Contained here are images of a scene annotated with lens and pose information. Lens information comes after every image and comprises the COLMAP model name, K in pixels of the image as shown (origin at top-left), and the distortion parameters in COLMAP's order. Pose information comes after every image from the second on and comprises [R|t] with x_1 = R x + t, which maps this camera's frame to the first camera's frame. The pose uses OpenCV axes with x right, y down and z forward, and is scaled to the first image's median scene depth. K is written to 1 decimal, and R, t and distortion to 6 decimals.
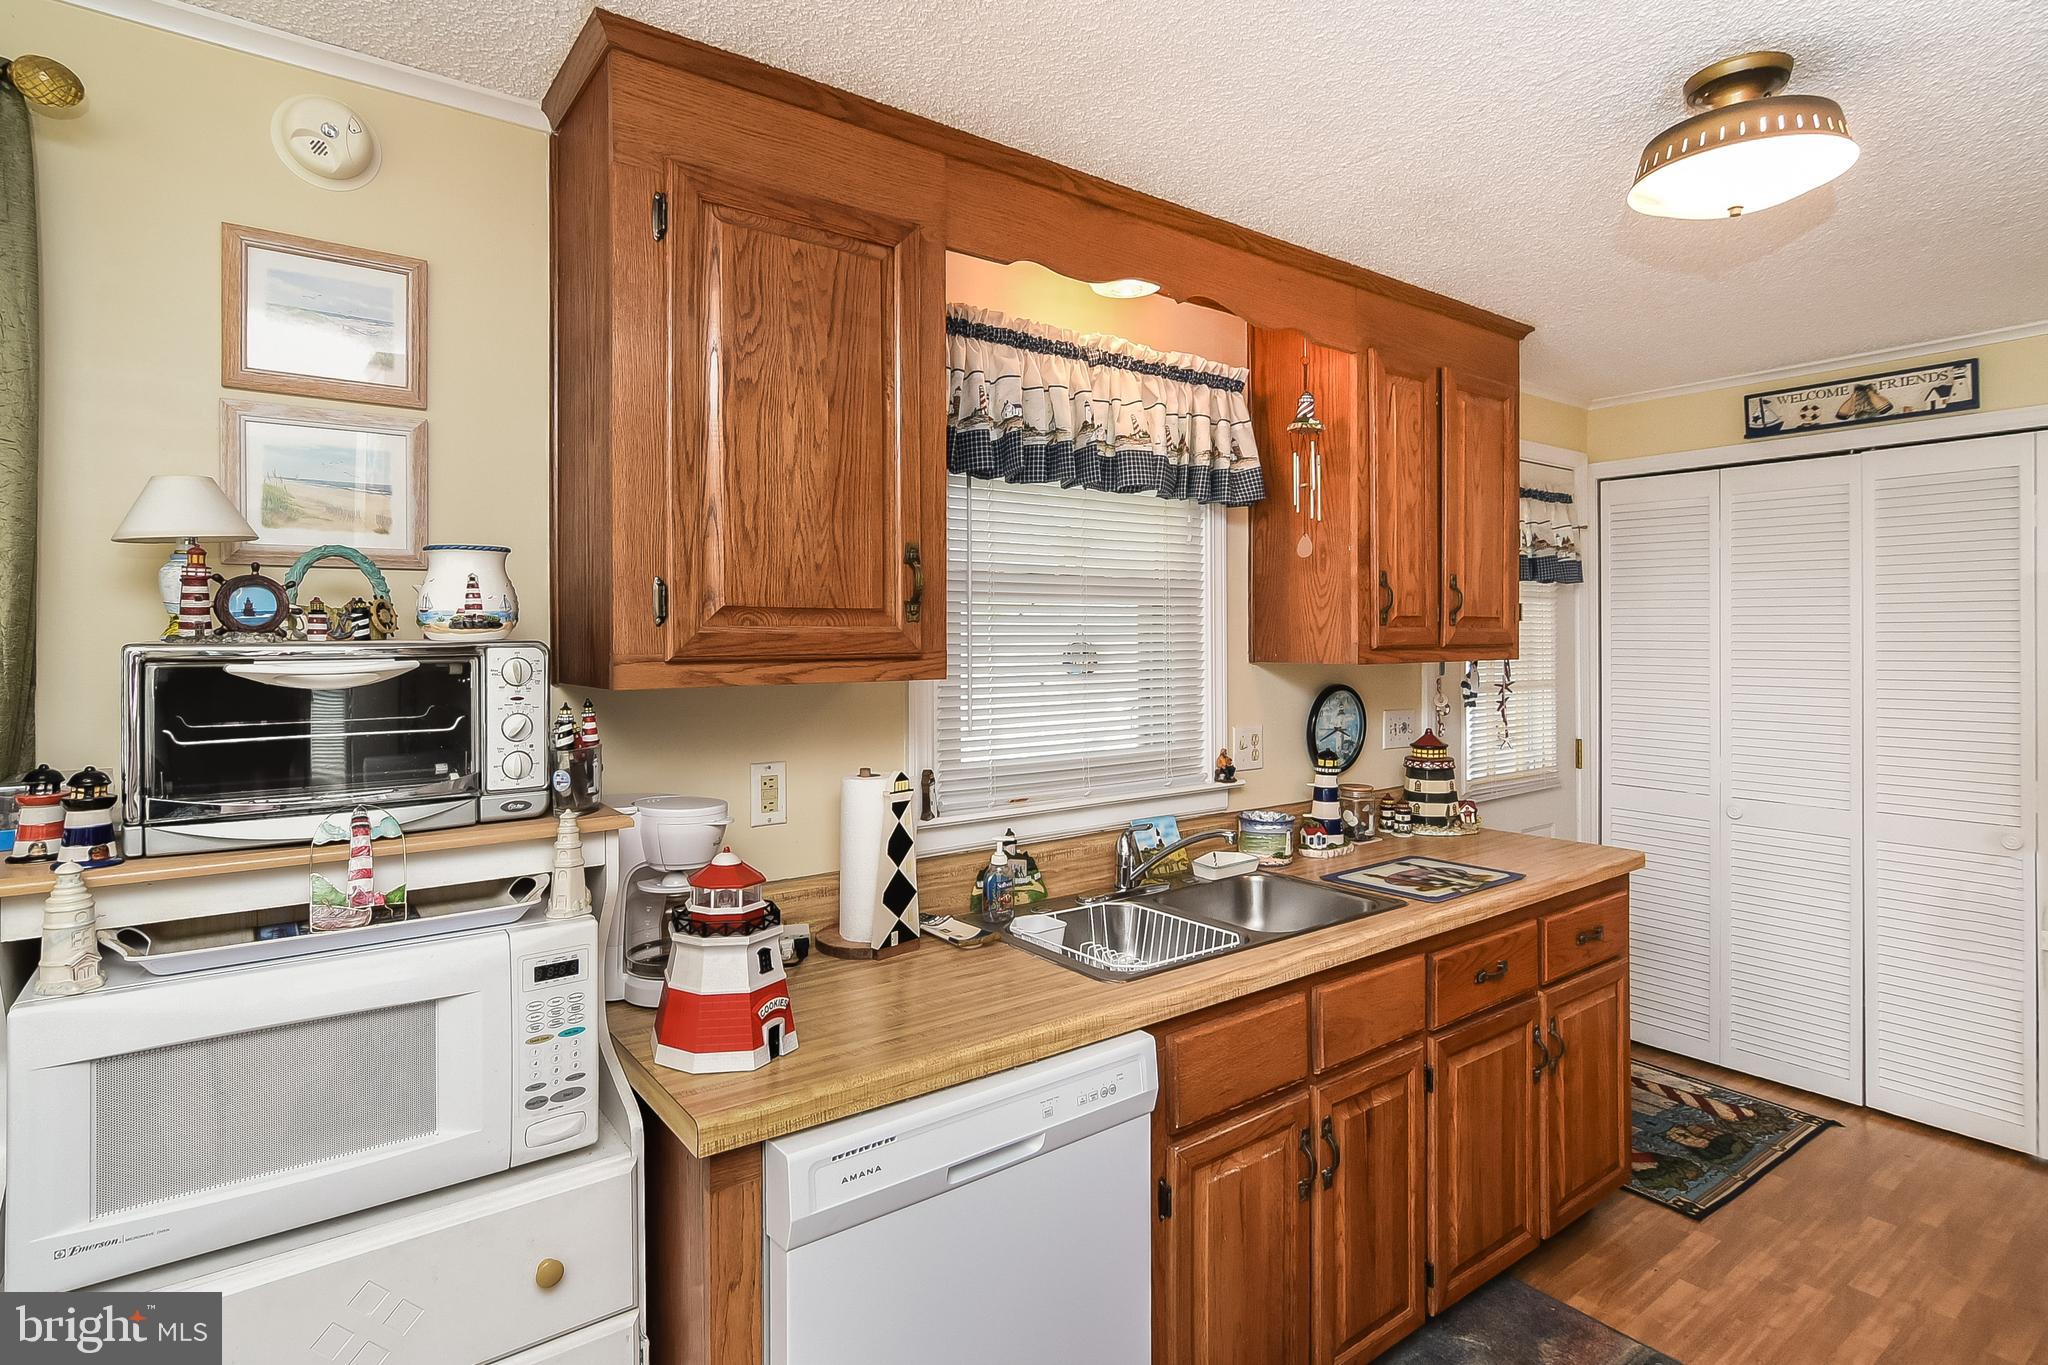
lens RADIAL K [[1020.6, 0, 1015.0], [0, 1020.6, 635.5], [0, 0, 1]] dist [-0.004502, 0.000656]
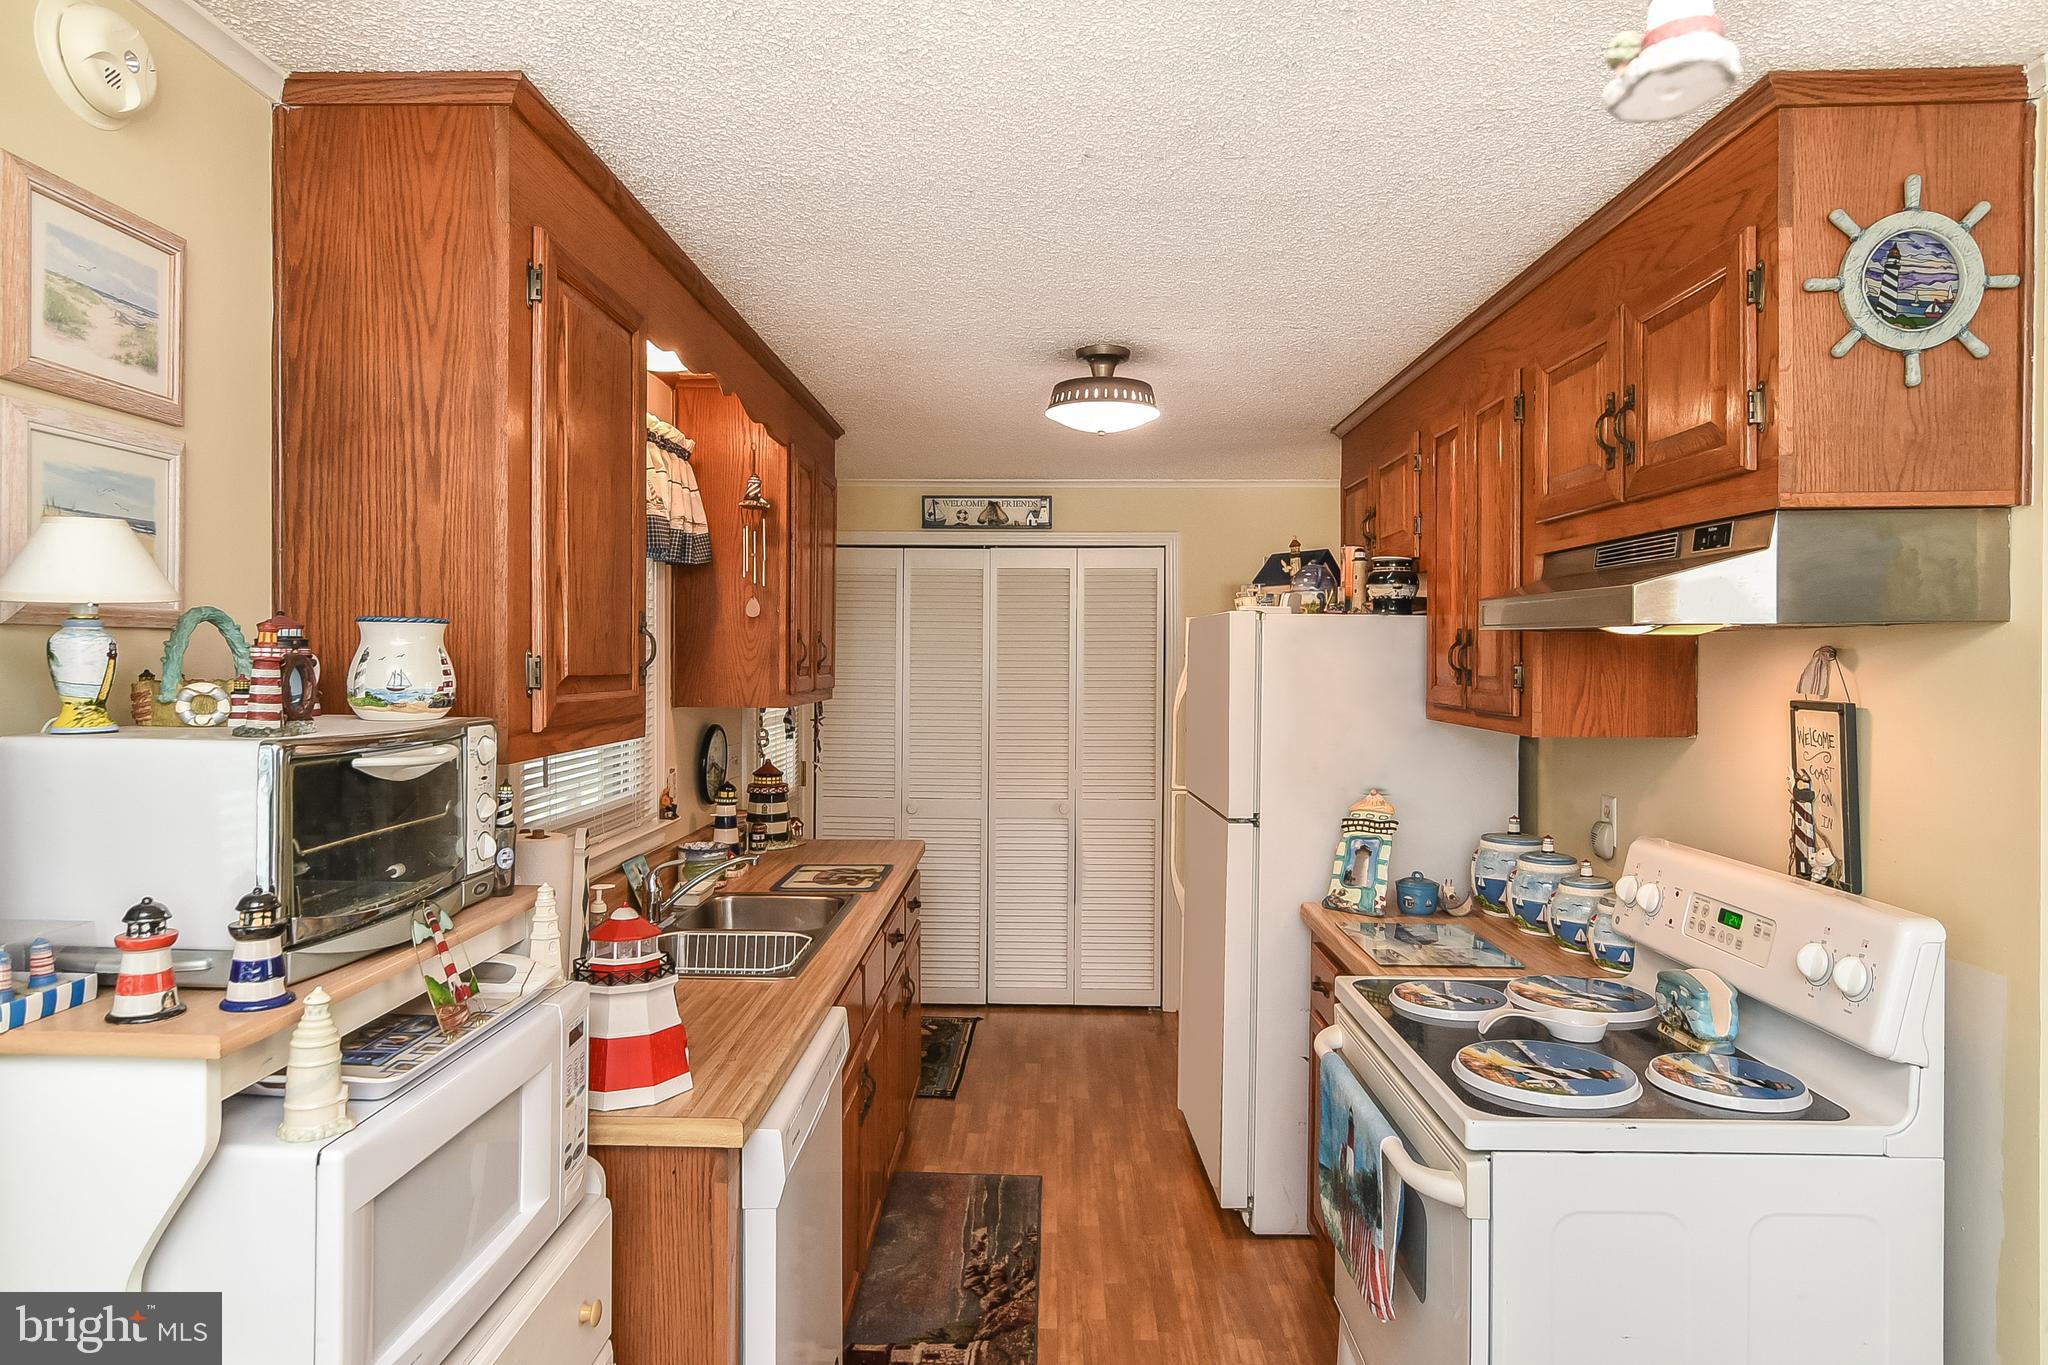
lens RADIAL K [[1175.1, 0, 995.6], [0, 1175.1, 661.3], [0, 0, 1]] dist [-0.026488, 0.025302]
pose [[0.619731, 0.004575, 0.784801, -0.589645], [-0.010138, 0.999946, 0.002177, -0.031565], [-0.784749, -0.009305, 0.619744, -0.040110]]
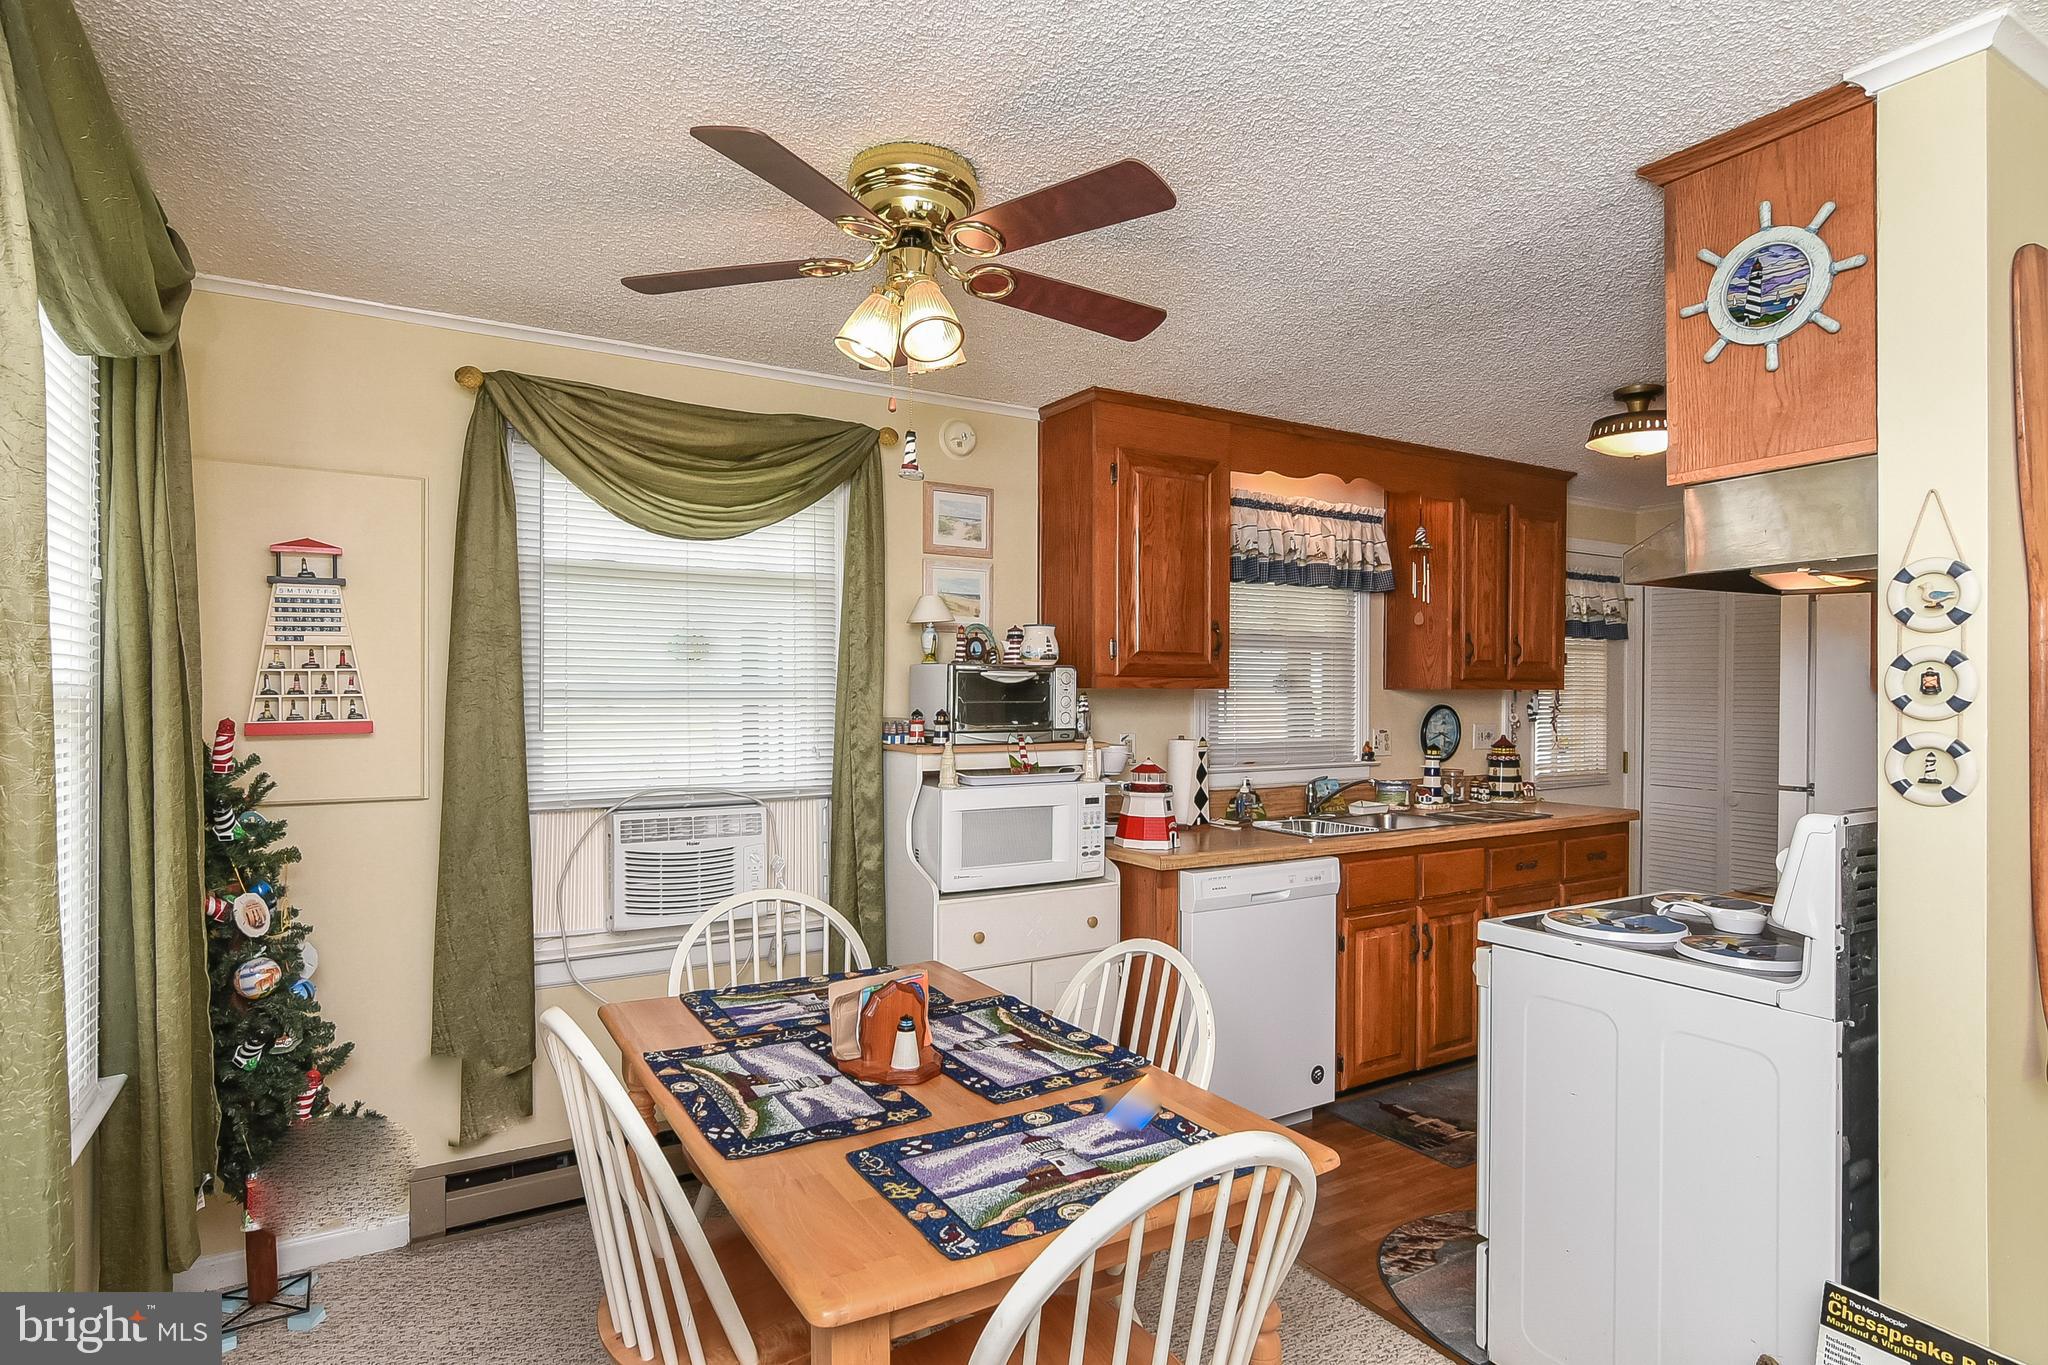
lens RADIAL K [[1076.1, 0, 1020.1], [0, 1076.1, 692.2], [0, 0, 1]] dist [-0.000818, 0.000242]
pose [[0.995595, 0.008613, -0.093362, -0.201719], [-0.008270, 0.999958, 0.004062, 0.032475], [0.093393, -0.003272, 0.995624, -0.819232]]
